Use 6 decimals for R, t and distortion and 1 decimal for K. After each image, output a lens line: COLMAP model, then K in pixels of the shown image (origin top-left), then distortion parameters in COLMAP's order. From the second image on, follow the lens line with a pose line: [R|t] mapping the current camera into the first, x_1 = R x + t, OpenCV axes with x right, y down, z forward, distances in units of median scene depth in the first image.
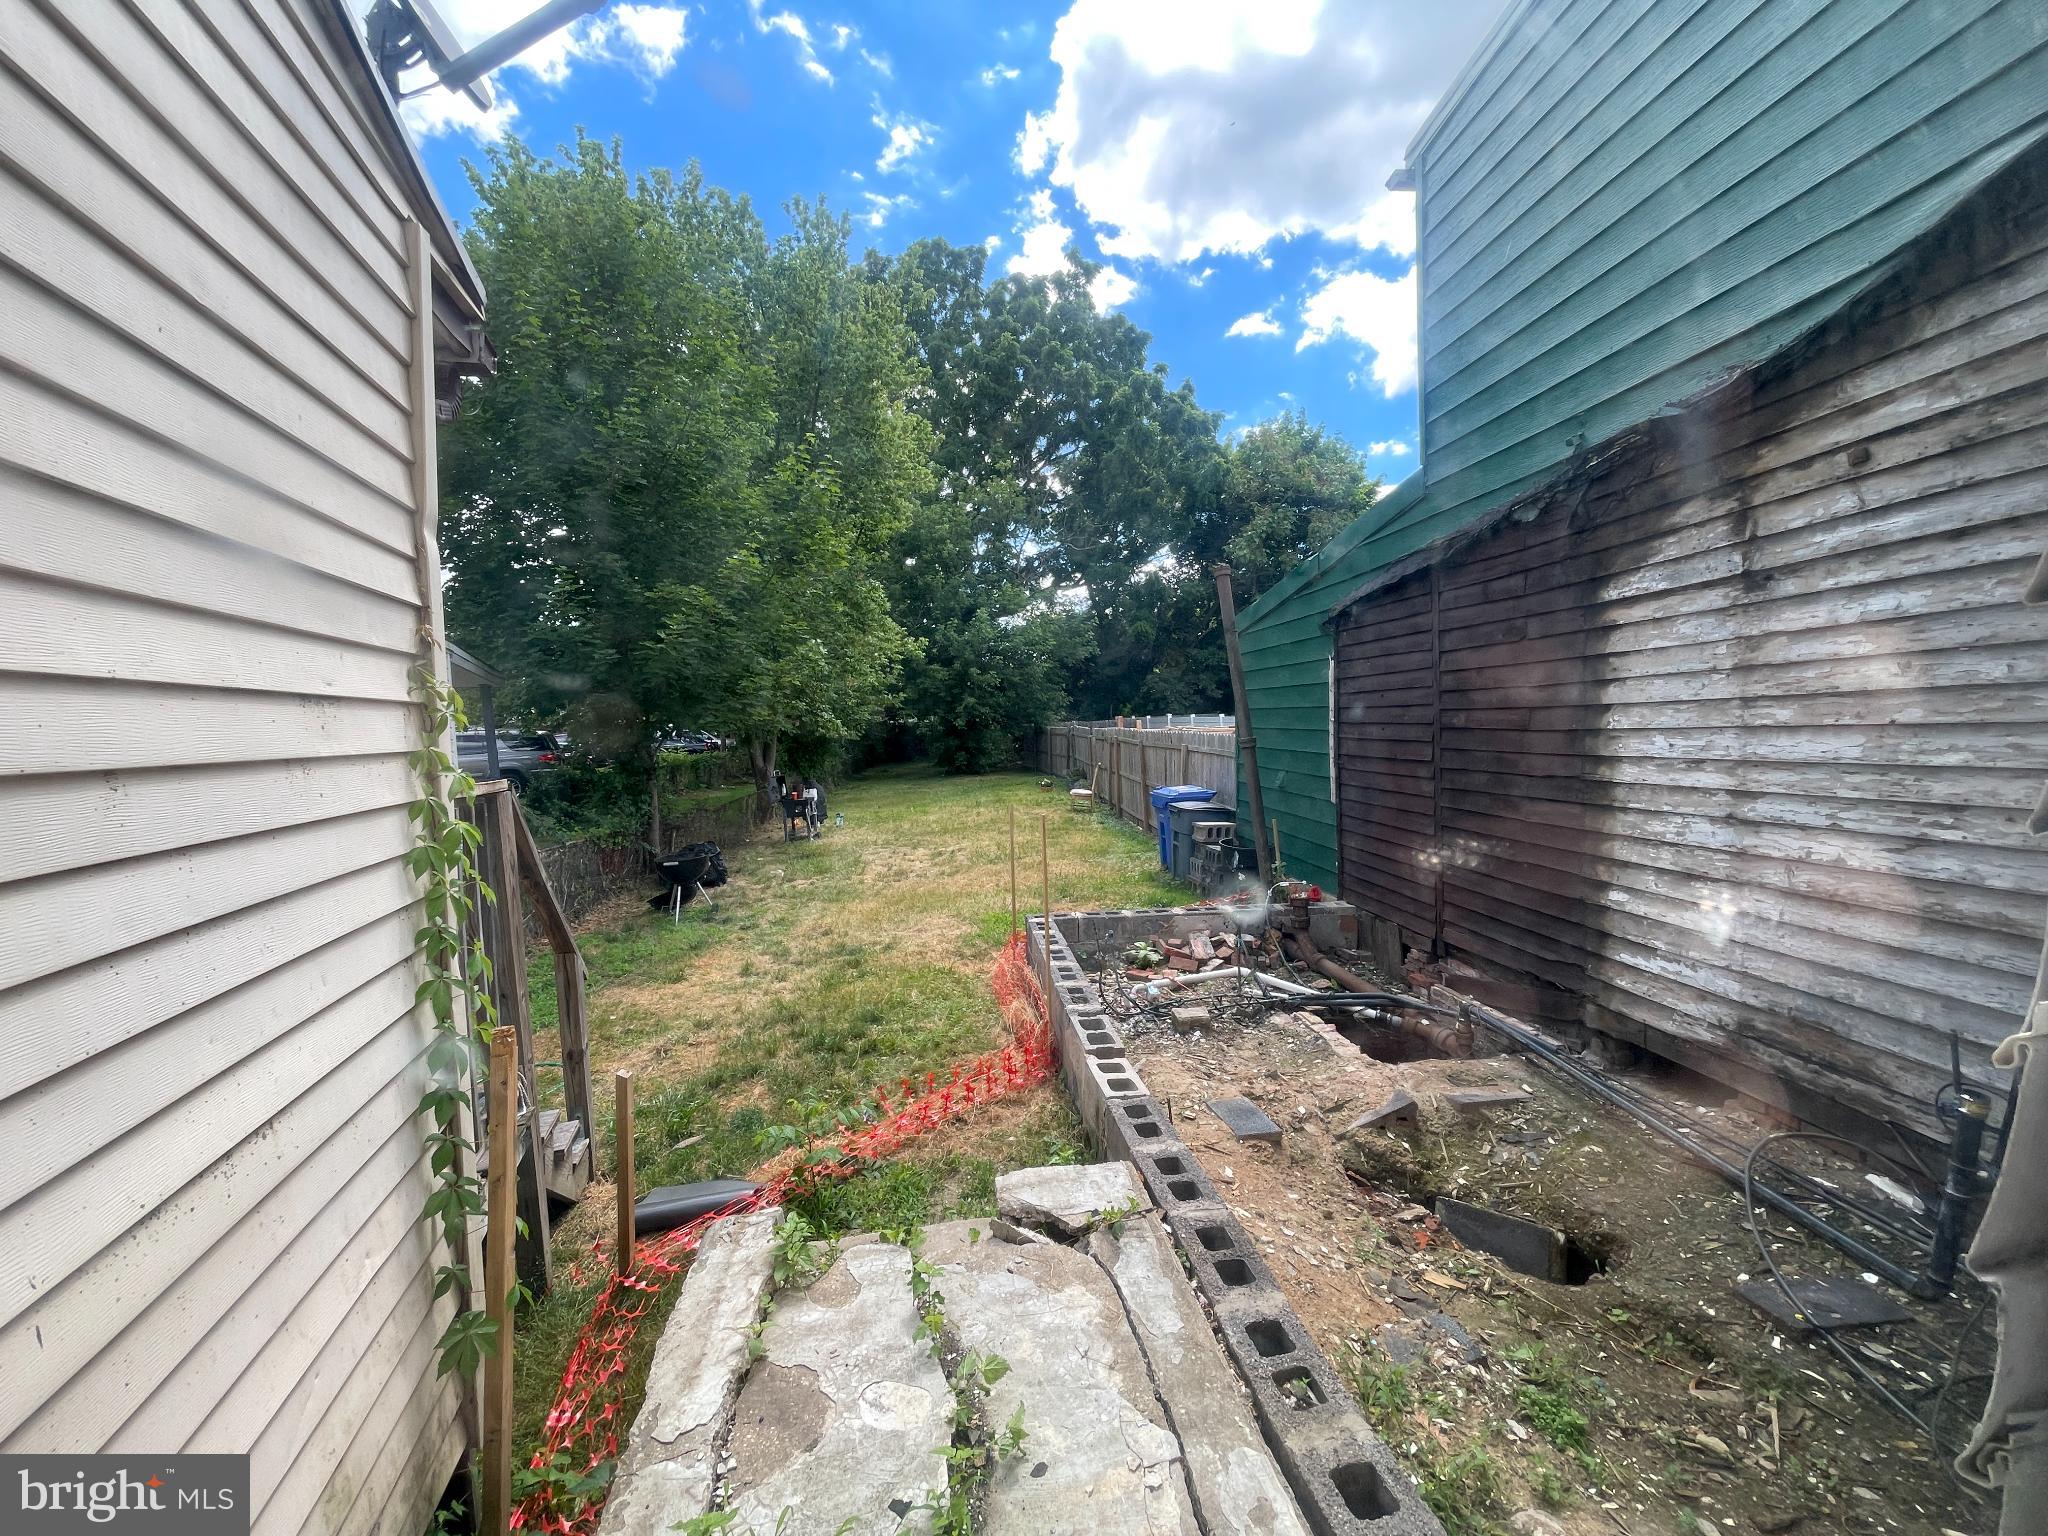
lens RADIAL K [[823.8, 0, 1020.7], [0, 823.8, 766.8], [0, 0, 1]] dist [-0.001344, 0.000638]
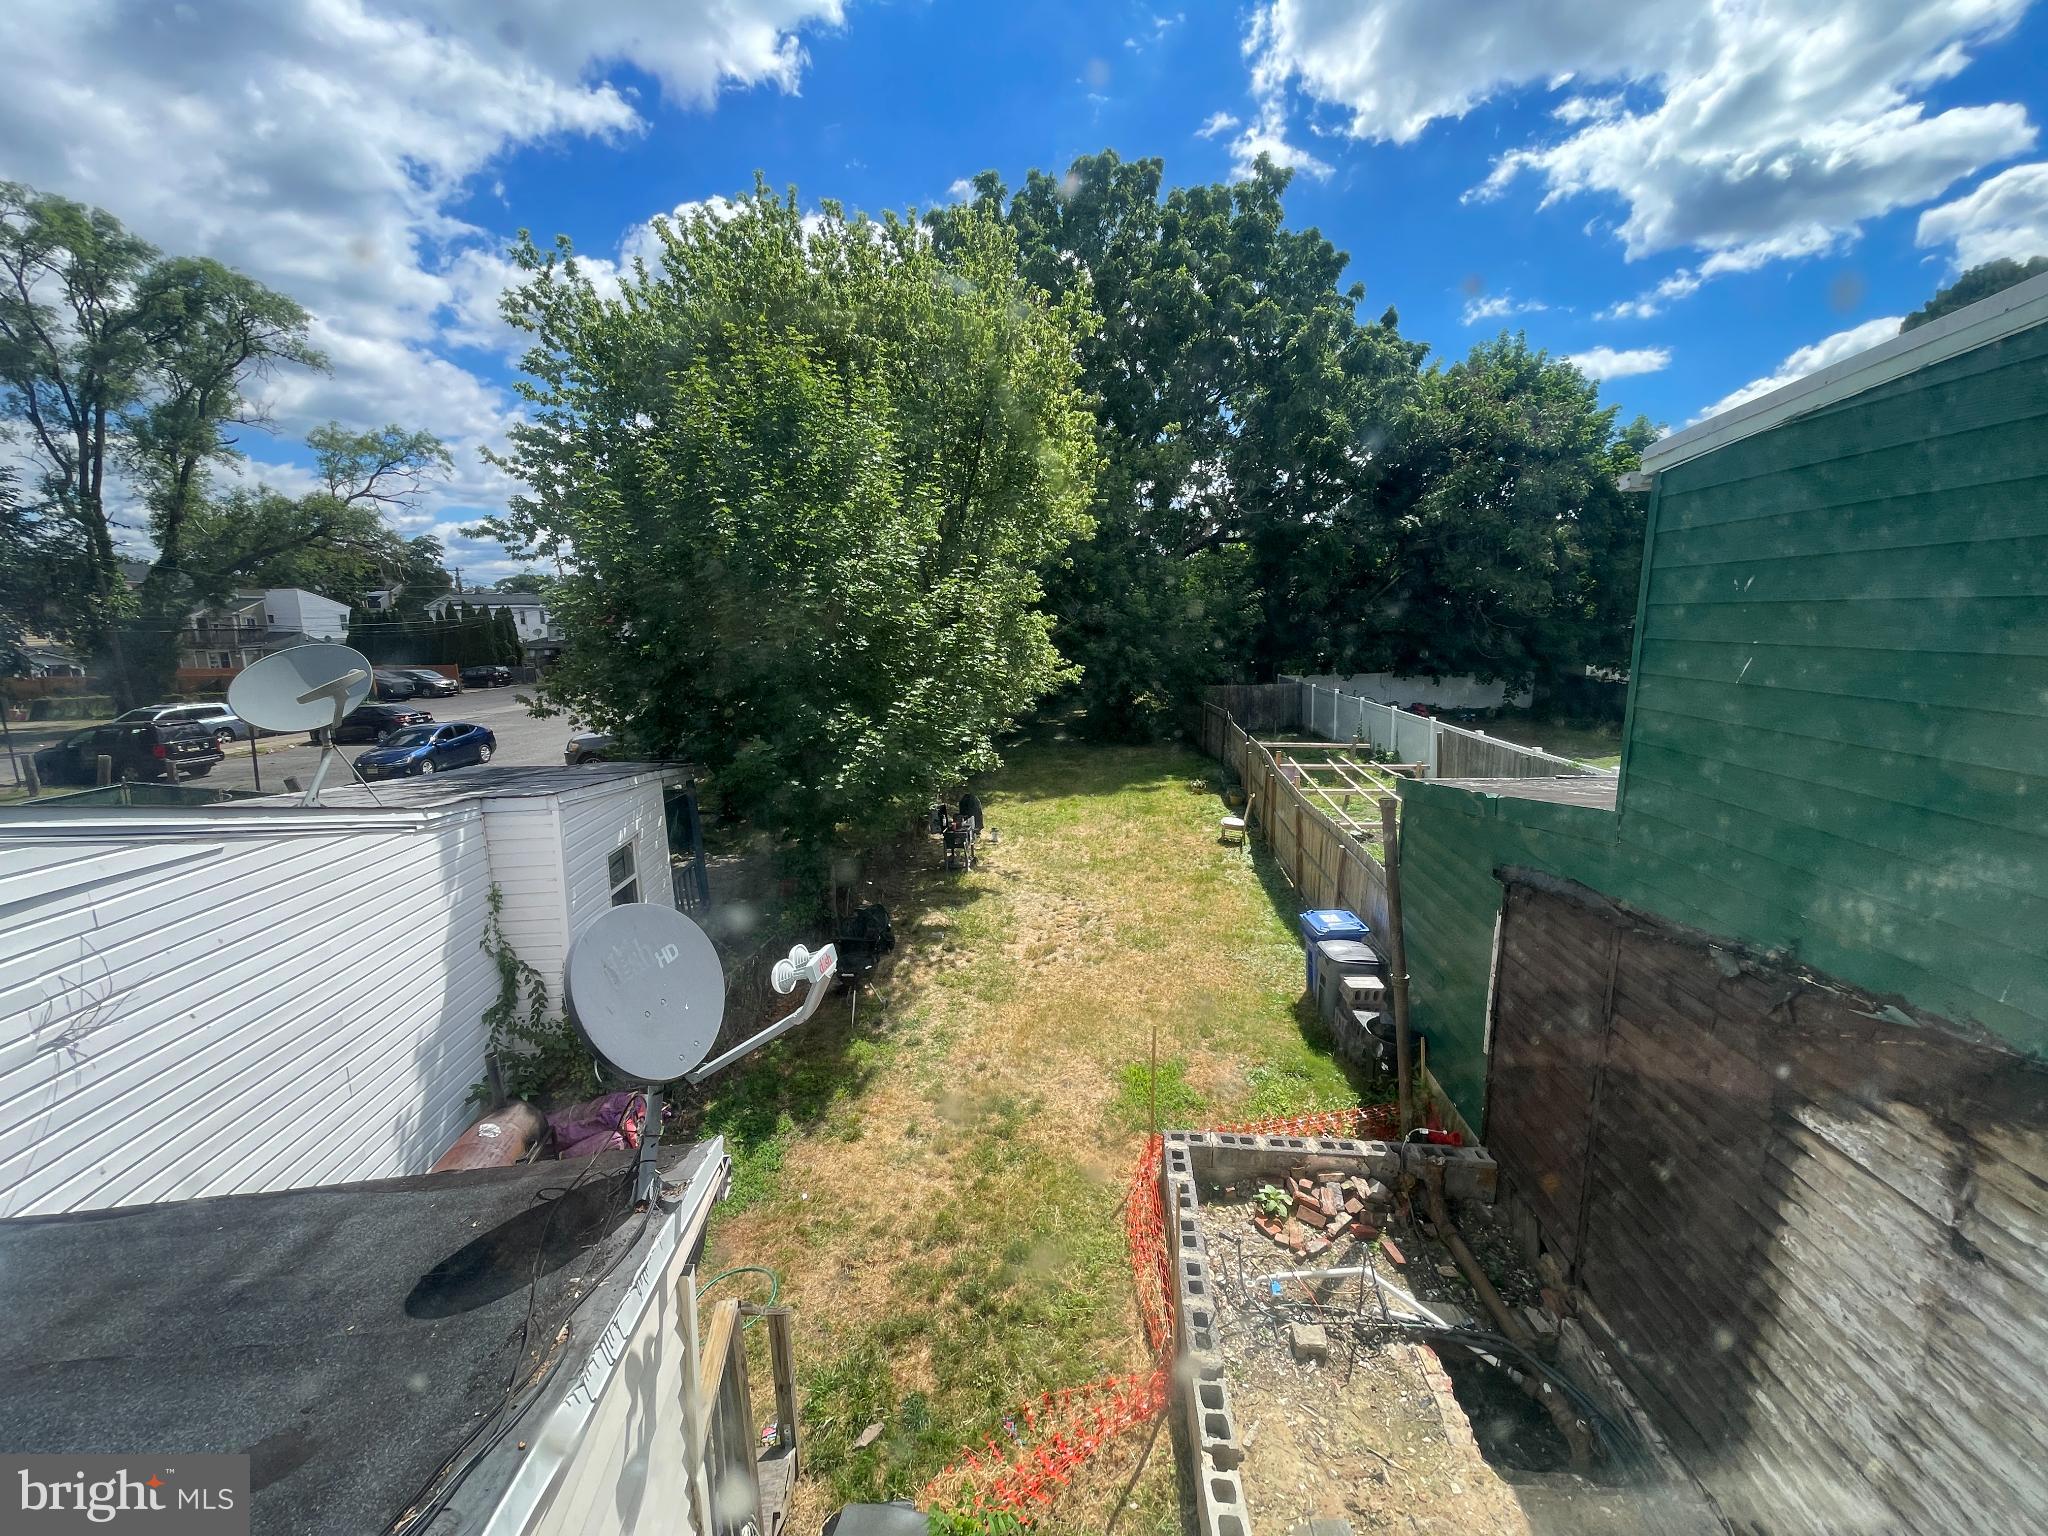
lens RADIAL K [[823.8, 0, 1025.1], [0, 823.8, 768.8], [0, 0, 1]] dist [-0.001344, 0.000638]
pose [[0.983322, 0.048722, -0.175224, -0.005700], [-0.022421, 0.988575, 0.149056, -0.465800], [0.180484, -0.142641, 0.973180, -0.008668]]
